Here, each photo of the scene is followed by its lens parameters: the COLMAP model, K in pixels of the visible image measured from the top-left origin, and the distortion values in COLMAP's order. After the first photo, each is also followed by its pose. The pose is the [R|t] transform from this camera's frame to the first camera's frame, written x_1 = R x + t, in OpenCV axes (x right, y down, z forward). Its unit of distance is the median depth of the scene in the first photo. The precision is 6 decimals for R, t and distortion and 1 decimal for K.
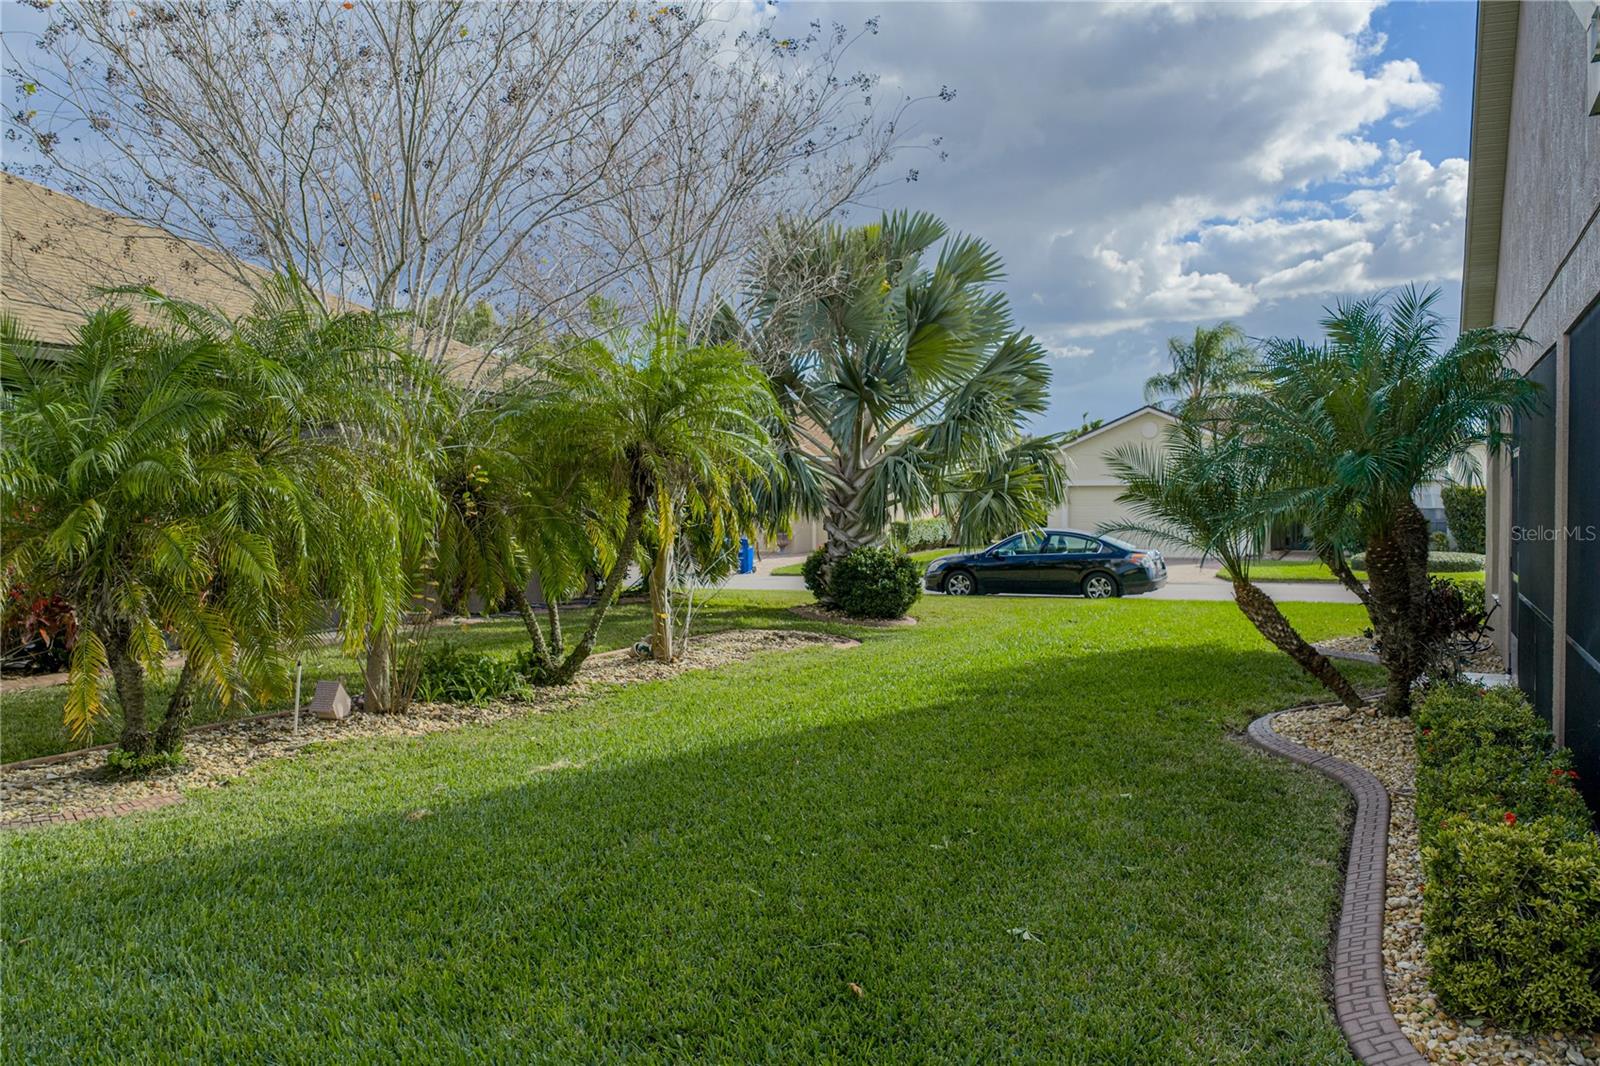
lens RADIAL K [[1321.2, 0, 791.8], [0, 1321.2, 534.4], [0, 0, 1]] dist [0.021038, -0.026215]
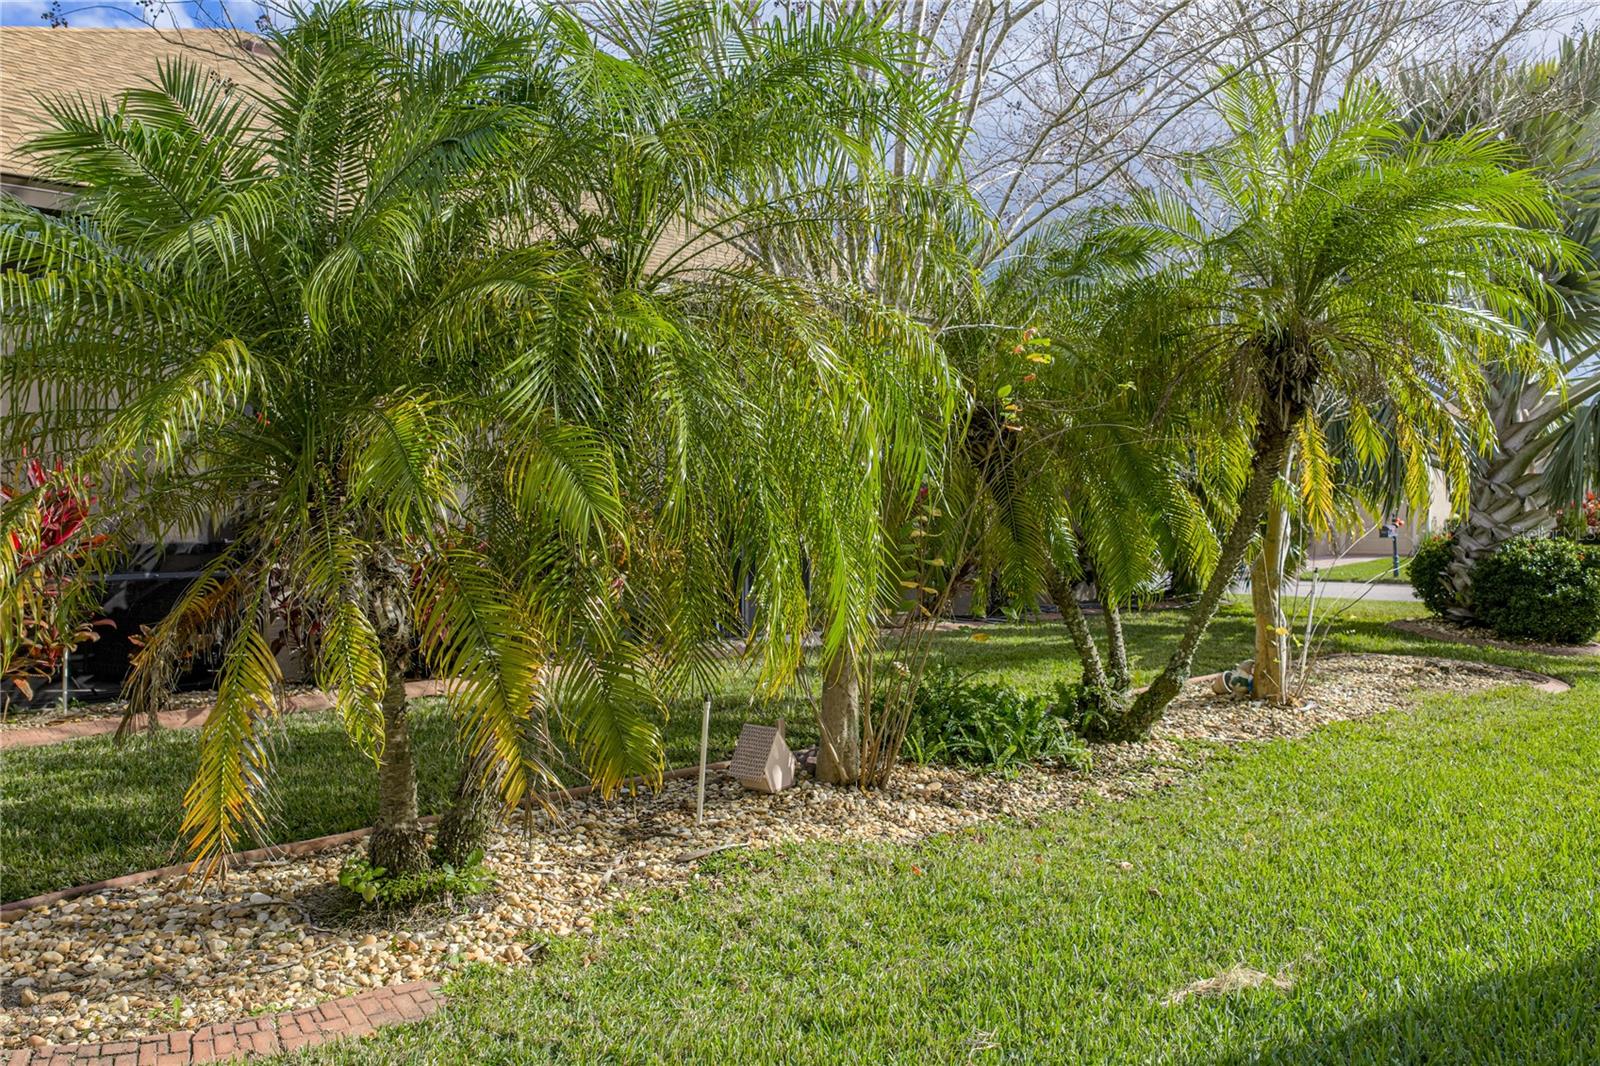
lens RADIAL K [[1330.8, 0, 796.4], [0, 1330.8, 529.4], [0, 0, 1]] dist [0.004707, -0.015827]
pose [[0.944185, 0.010636, -0.329244, -0.108011], [-0.012899, 0.999906, -0.004690, 0.020405], [0.329163, 0.008675, 0.944233, 0.342657]]
